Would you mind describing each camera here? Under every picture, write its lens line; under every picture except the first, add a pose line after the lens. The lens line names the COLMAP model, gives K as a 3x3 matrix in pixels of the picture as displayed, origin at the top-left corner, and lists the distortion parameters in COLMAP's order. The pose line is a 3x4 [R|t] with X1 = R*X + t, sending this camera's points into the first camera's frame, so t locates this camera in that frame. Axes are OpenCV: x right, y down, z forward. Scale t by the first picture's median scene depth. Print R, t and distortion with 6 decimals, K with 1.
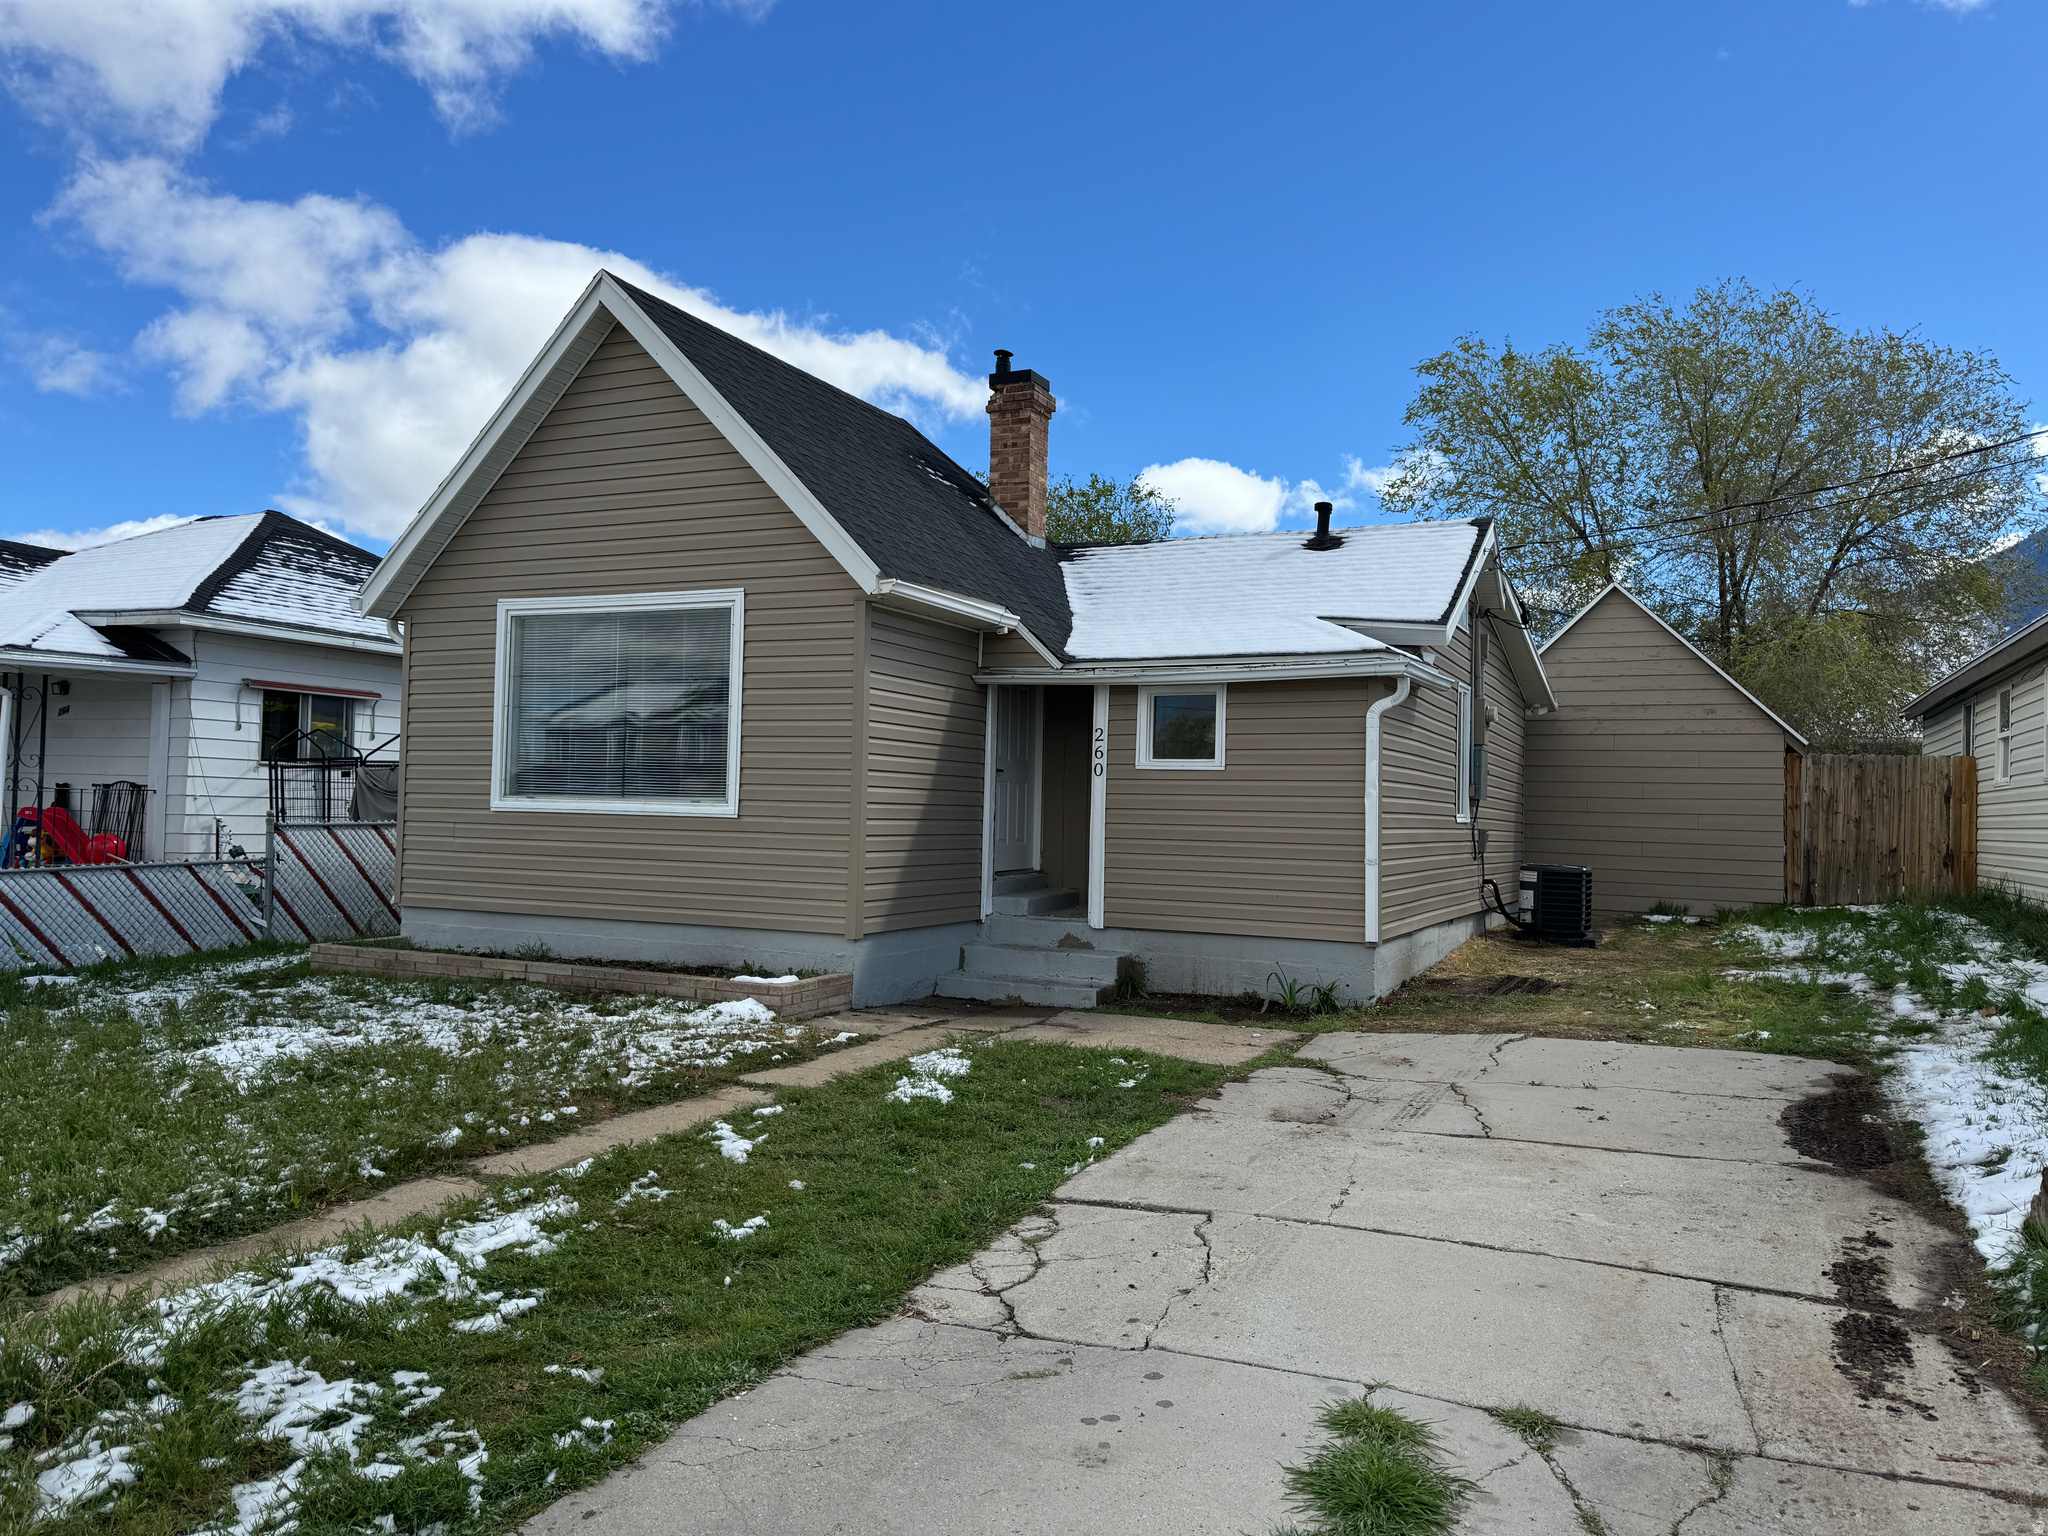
lens RADIAL K [[1421.4, 0, 1024.0], [0, 1421.4, 768.0], [0, 0, 1]] dist [0.140977, -0.201895]
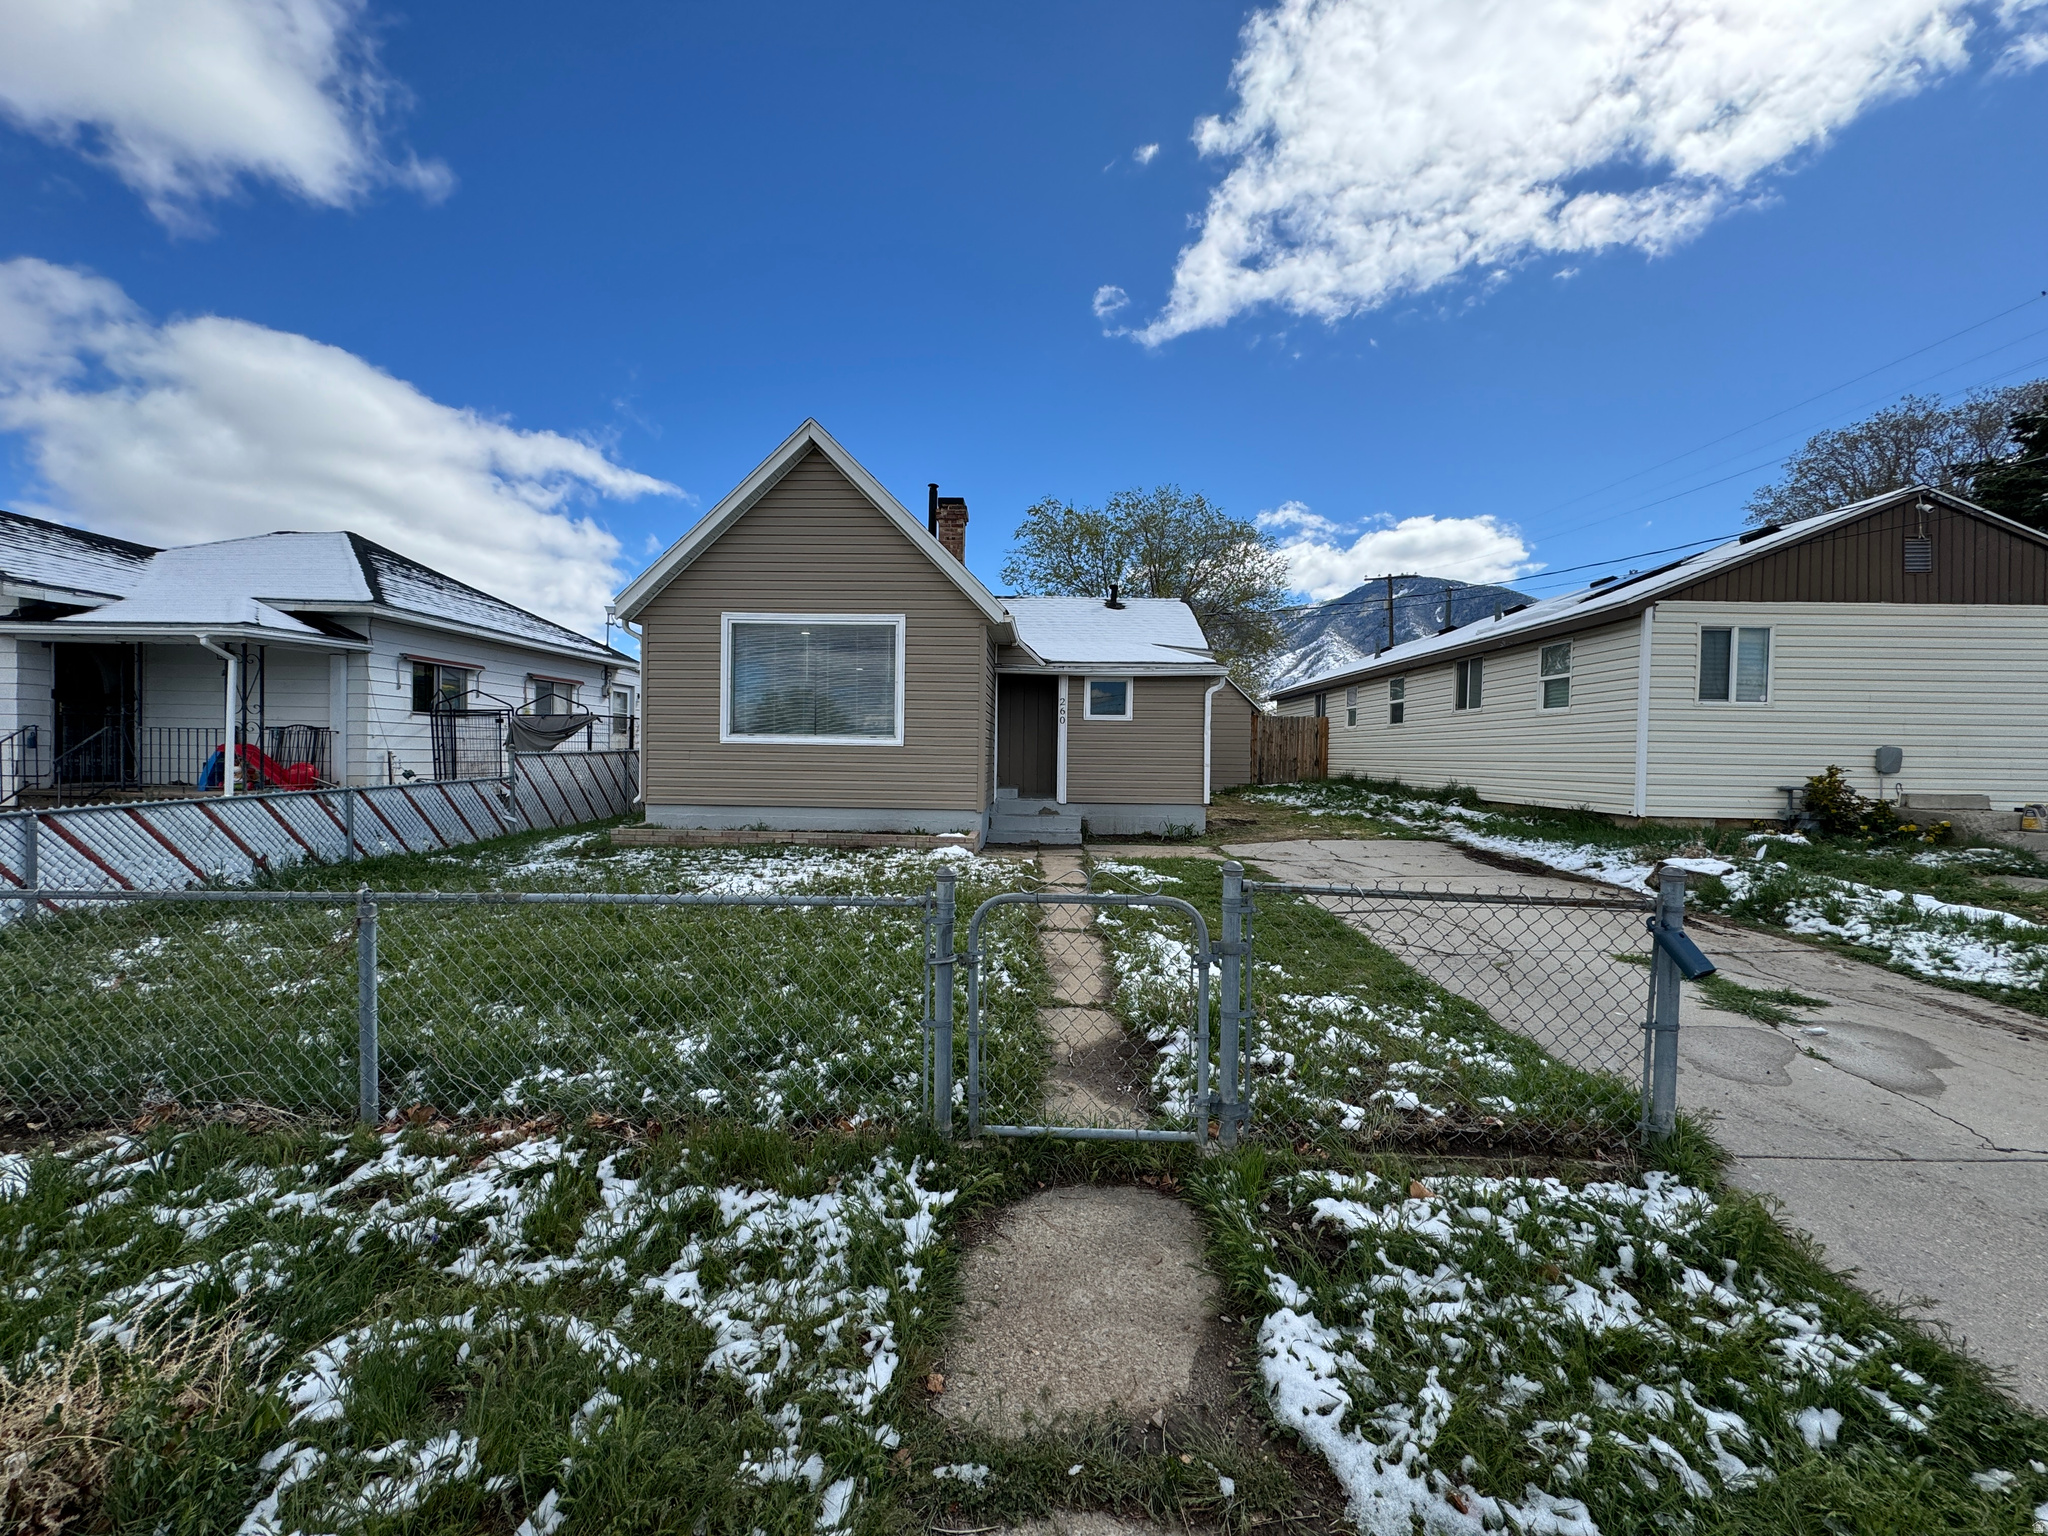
lens RADIAL K [[813.4, 0, 1022.3], [0, 813.4, 764.8], [0, 0, 1]] dist [-0.000015, -0.000591]
pose [[0.915941, -0.015753, 0.401004, -0.340017], [-0.005535, 0.998638, 0.051873, 0.003513], [-0.401276, -0.049733, 0.914606, 0.021574]]
